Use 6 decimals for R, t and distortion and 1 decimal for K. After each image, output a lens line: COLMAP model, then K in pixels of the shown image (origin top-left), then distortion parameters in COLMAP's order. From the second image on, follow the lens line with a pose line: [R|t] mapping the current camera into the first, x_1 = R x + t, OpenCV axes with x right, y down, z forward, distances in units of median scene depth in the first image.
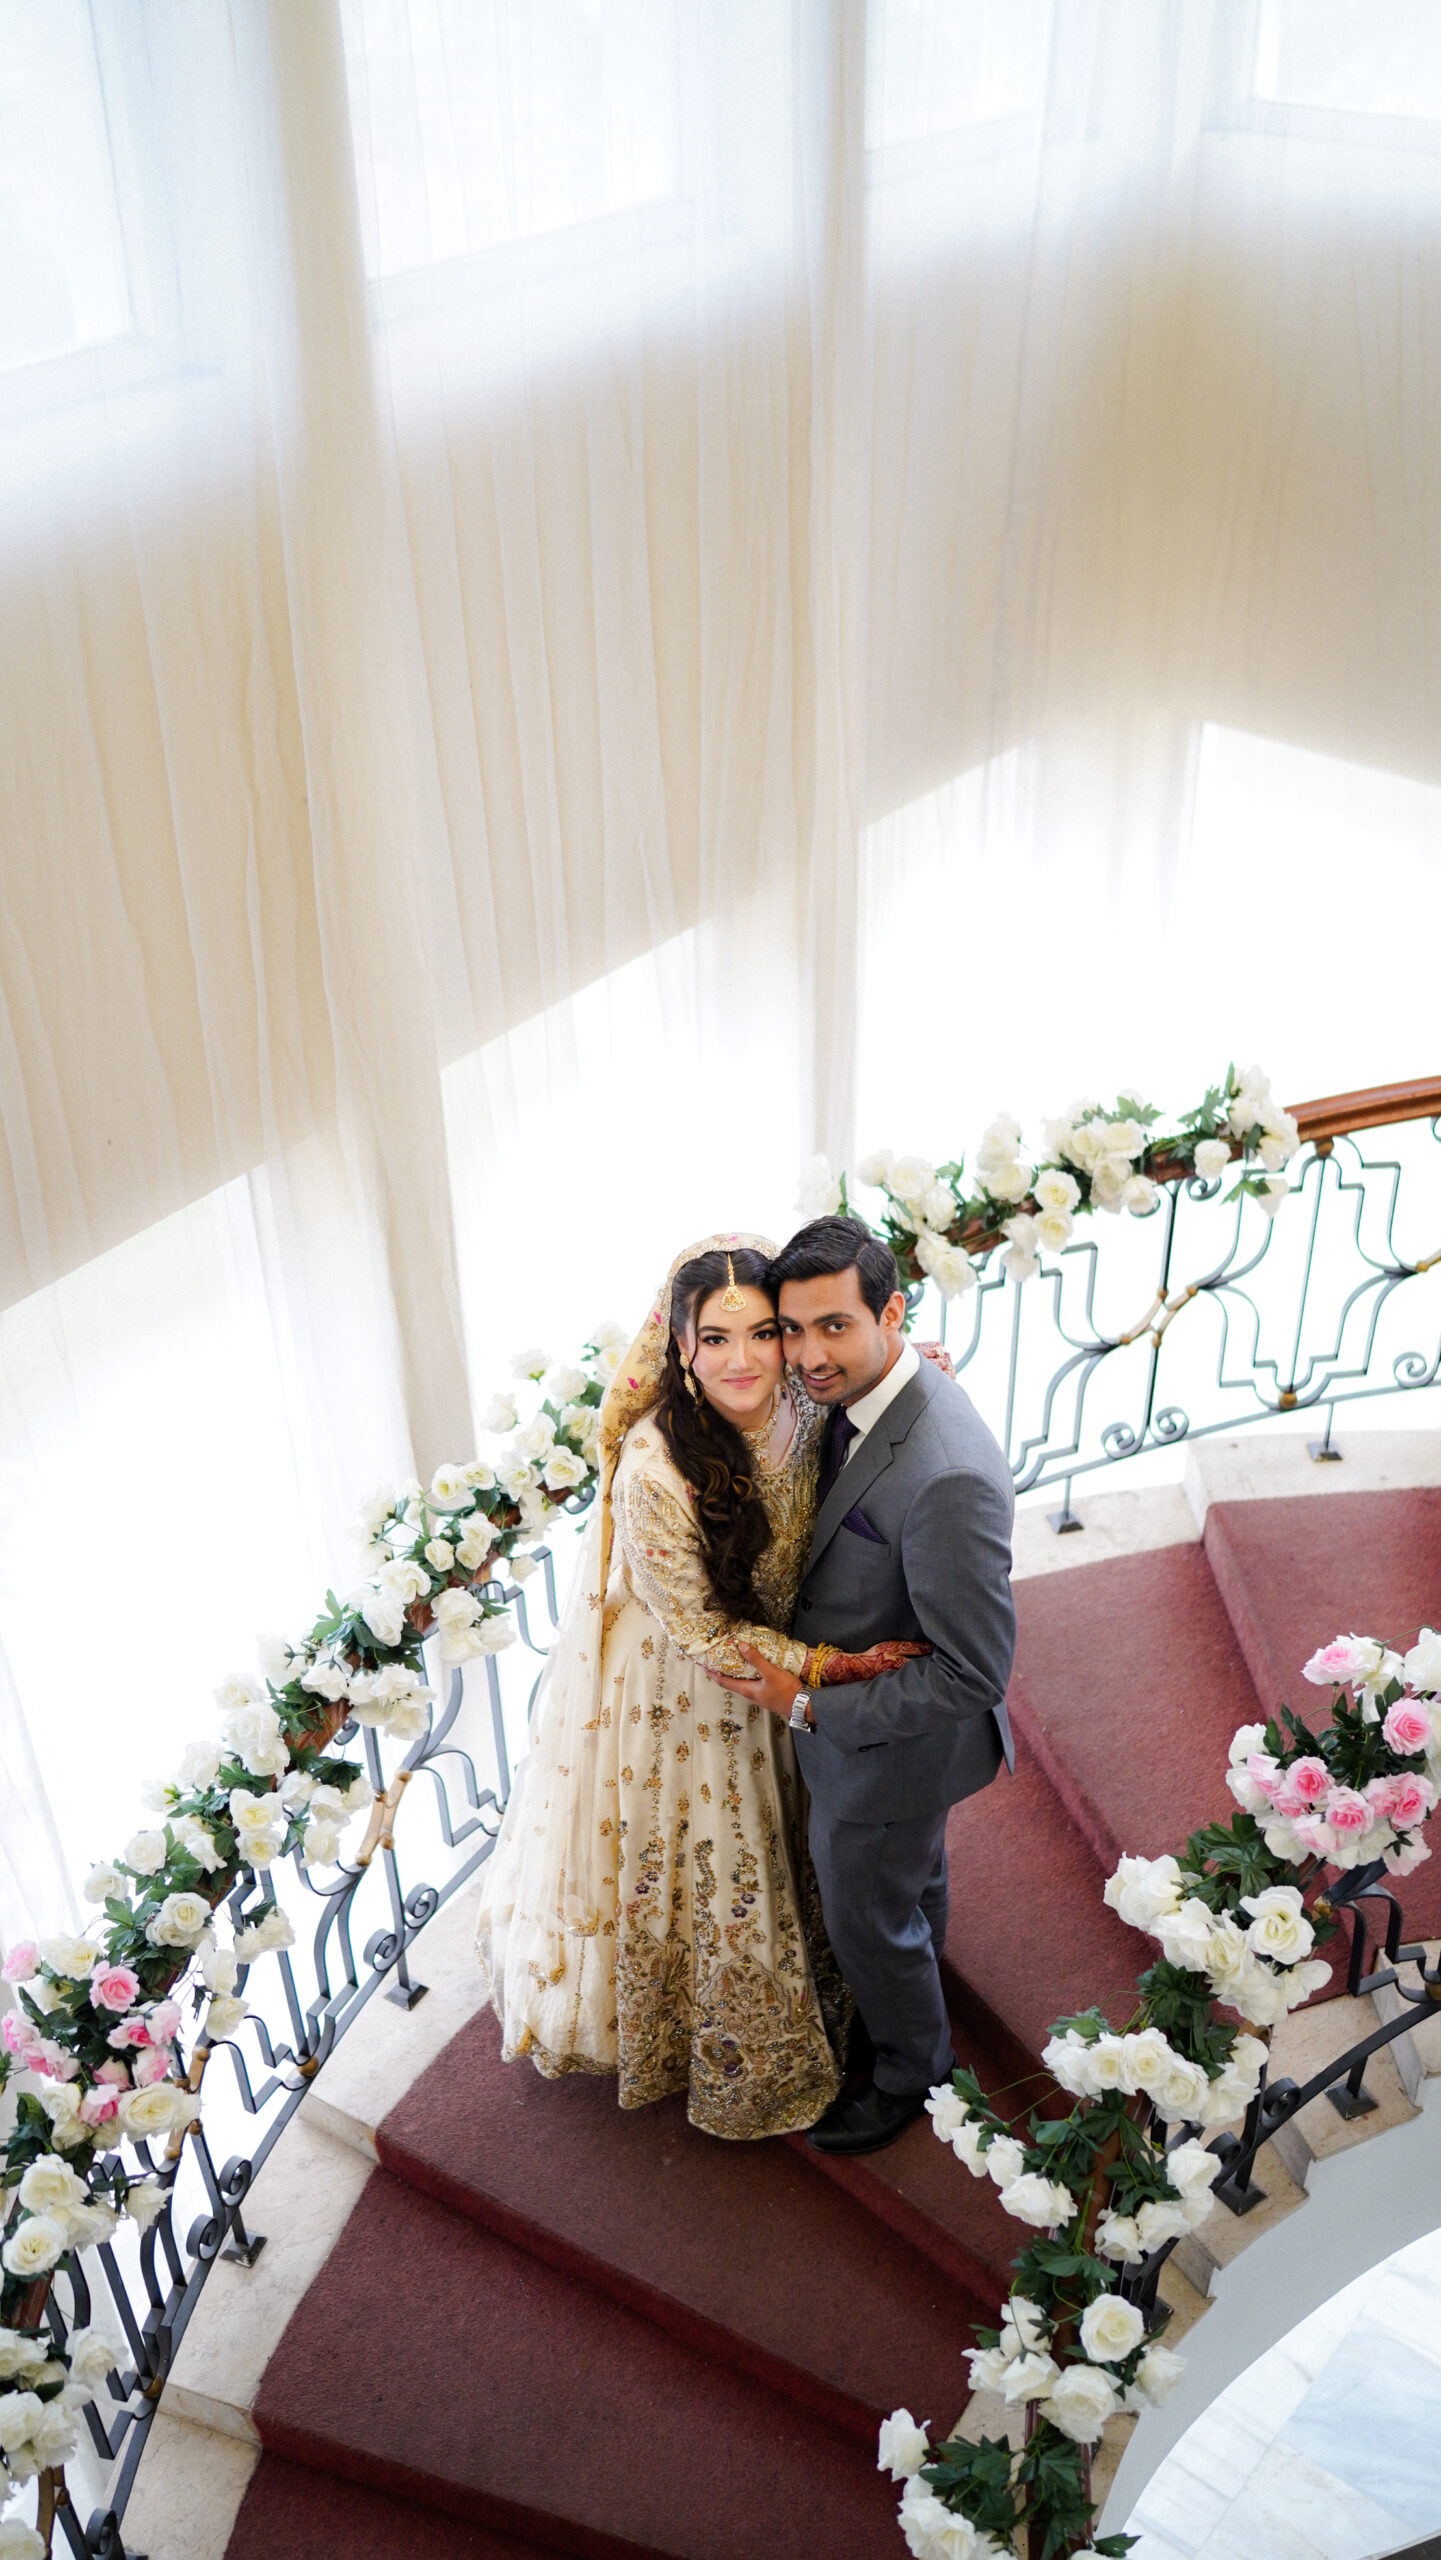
lens RADIAL K [[2516.0, 0, 720.5], [0, 2516.0, 1280.0], [0, 0, 1]] dist [-0.199550, 0.241285]
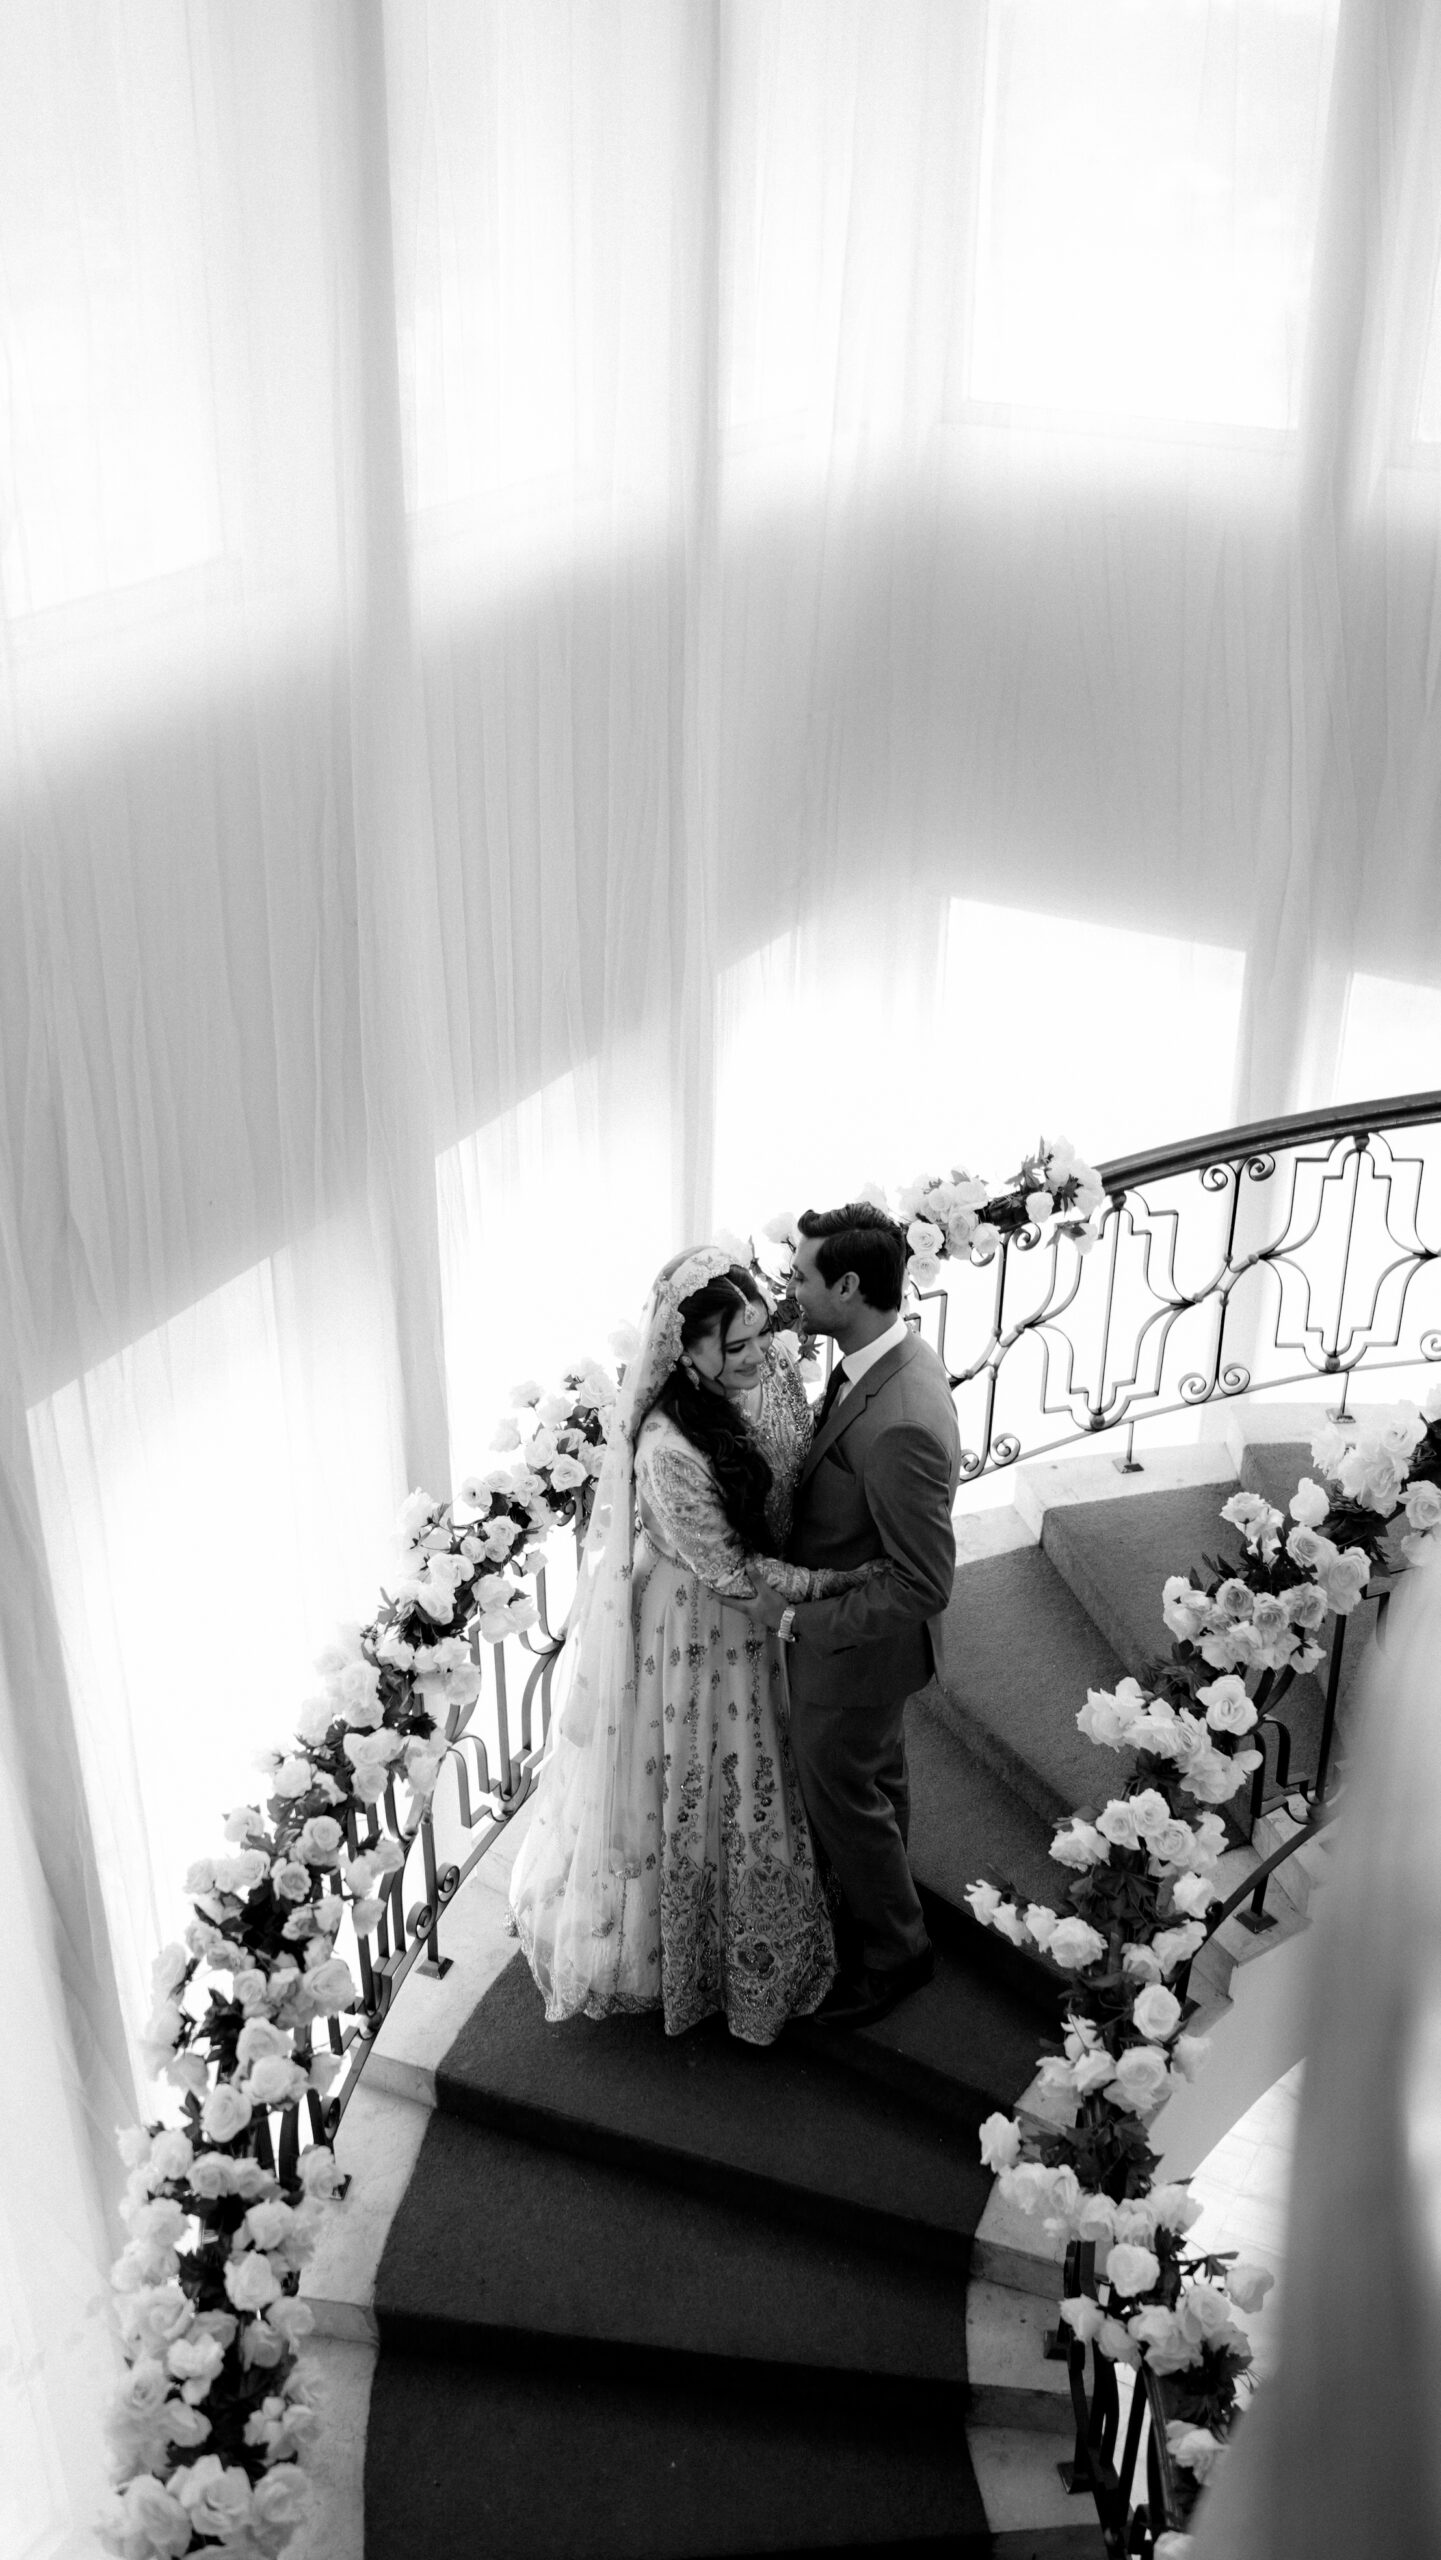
lens RADIAL K [[2516.0, 0, 720.5], [0, 2516.0, 1280.0], [0, 0, 1]] dist [-0.199550, 0.241285]
pose [[0.982331, -0.061458, 0.176772, -0.200803], [0.084011, 0.988836, -0.123068, 0.140161], [-0.167235, 0.135745, 0.976527, -0.208840]]
